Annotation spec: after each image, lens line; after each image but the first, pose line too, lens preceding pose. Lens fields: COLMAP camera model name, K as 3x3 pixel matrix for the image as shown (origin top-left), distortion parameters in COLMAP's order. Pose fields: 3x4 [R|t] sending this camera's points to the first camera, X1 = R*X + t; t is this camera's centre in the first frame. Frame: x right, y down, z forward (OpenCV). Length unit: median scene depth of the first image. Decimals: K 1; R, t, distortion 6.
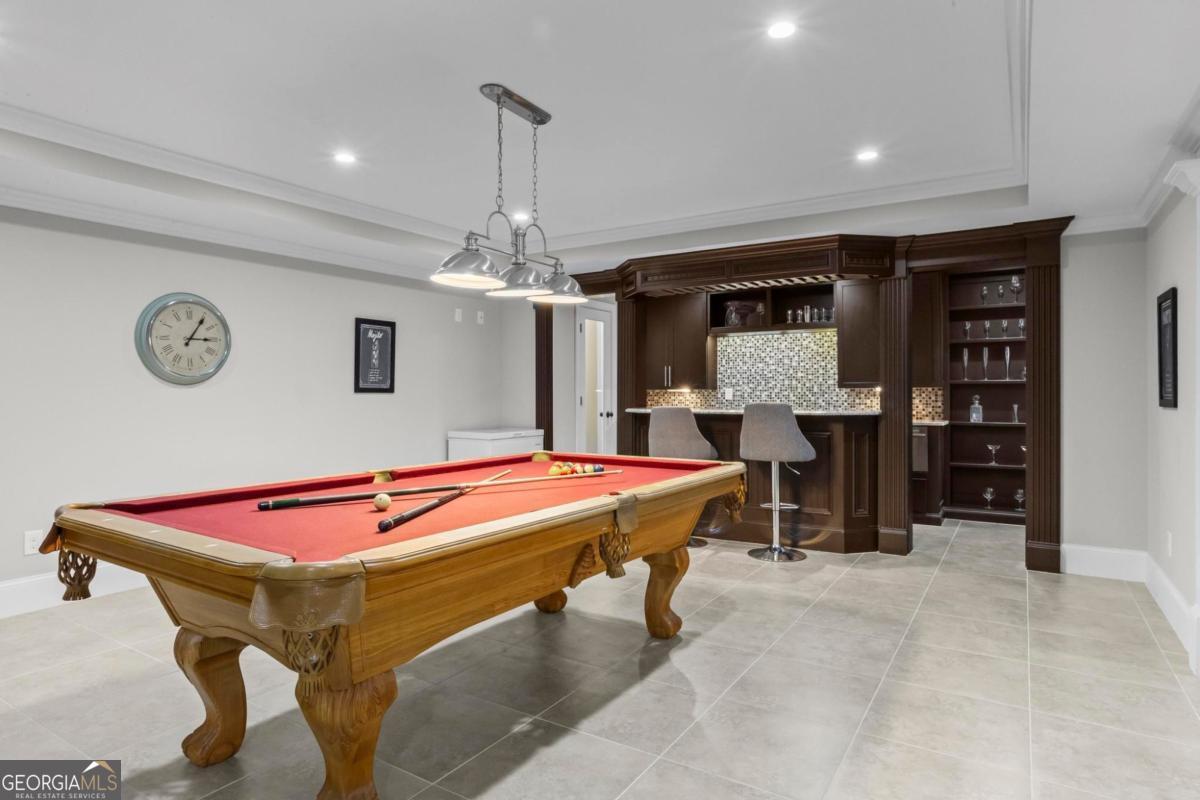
lens RADIAL K [[676.5, 0, 599.5], [0, 676.5, 392.7], [0, 0, 1]] dist [-0.067140, -0.002246]
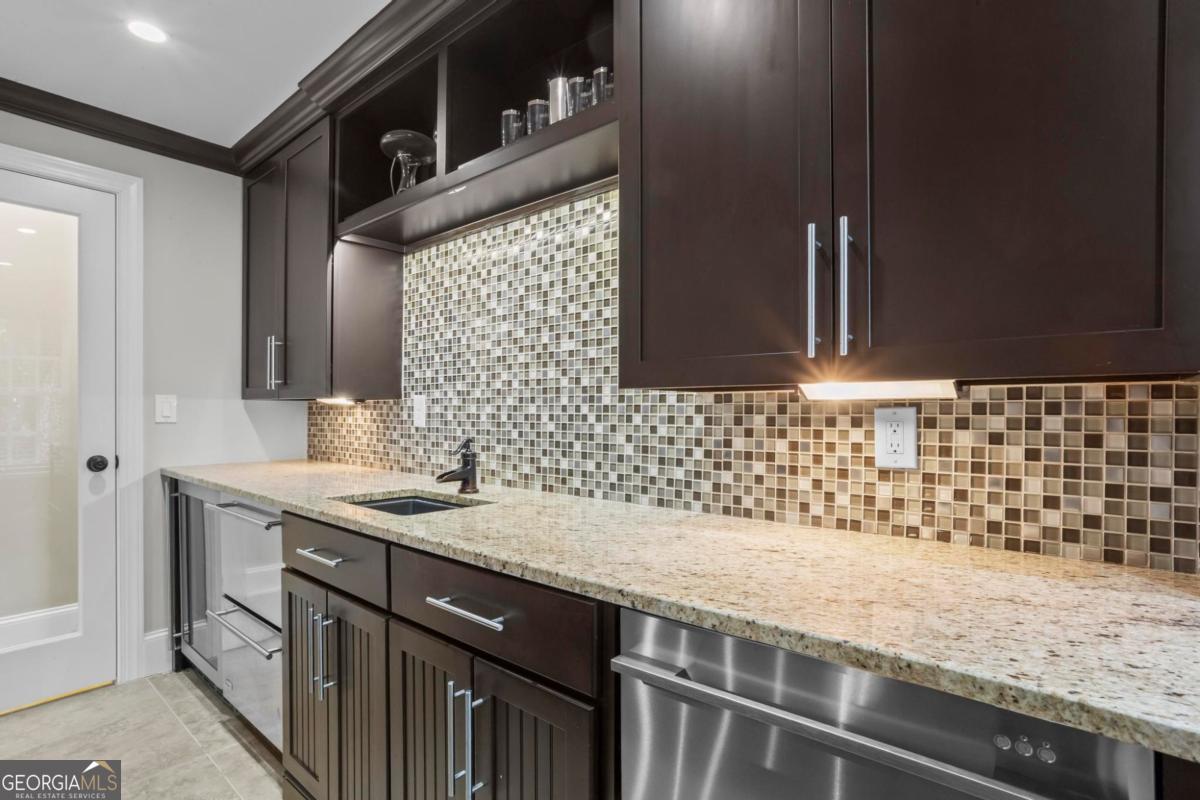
lens RADIAL K [[587.5, 0, 619.7], [0, 587.5, 409.3], [0, 0, 1]] dist [-0.010311, 0.001182]
pose [[0.994570, 0.003272, -0.104018, 0.393866], [-0.002949, 0.999990, 0.003259, -0.000283], [0.104028, -0.002934, 0.994570, 0.847928]]
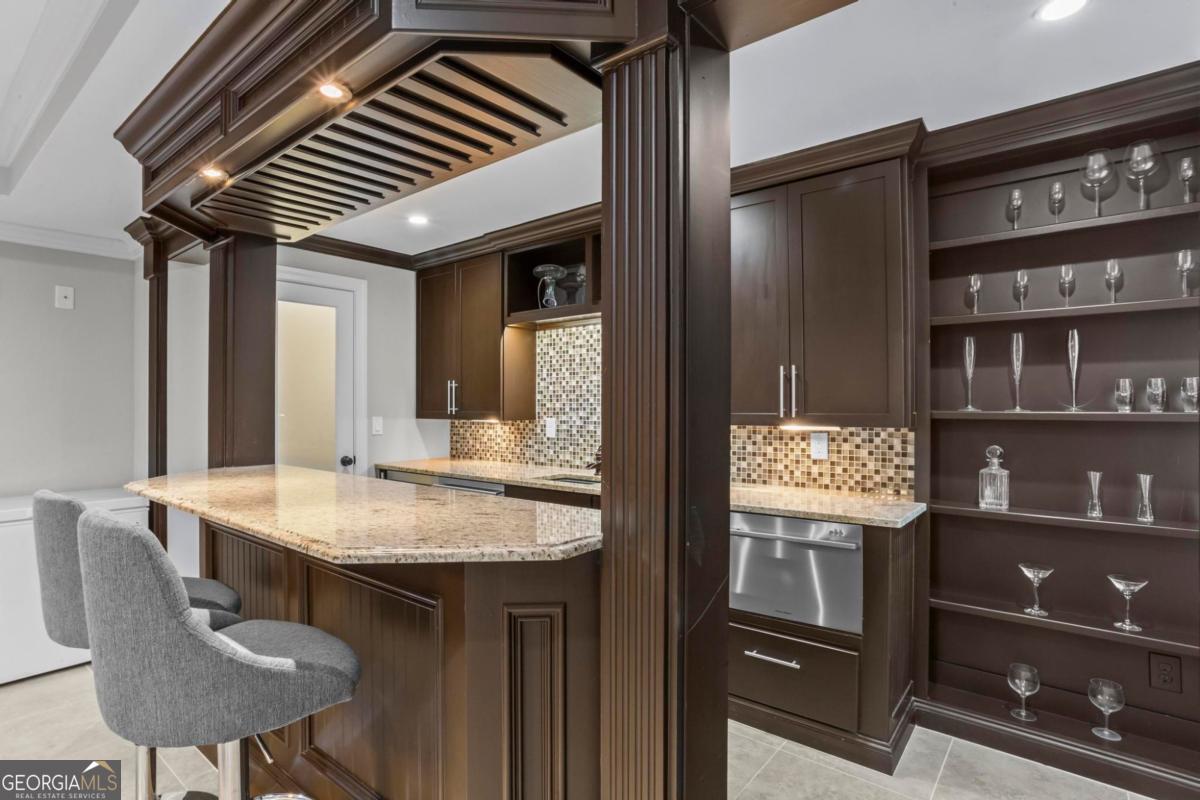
lens RADIAL K [[621.3, 0, 608.9], [0, 621.3, 406.8], [0, 0, 1]] dist [-0.033507, 0.001665]
pose [[0.996326, -0.000339, -0.085636, 0.345155], [0.000978, 0.999972, 0.007413, -0.024028], [0.085632, -0.007469, 0.996299, 0.567160]]
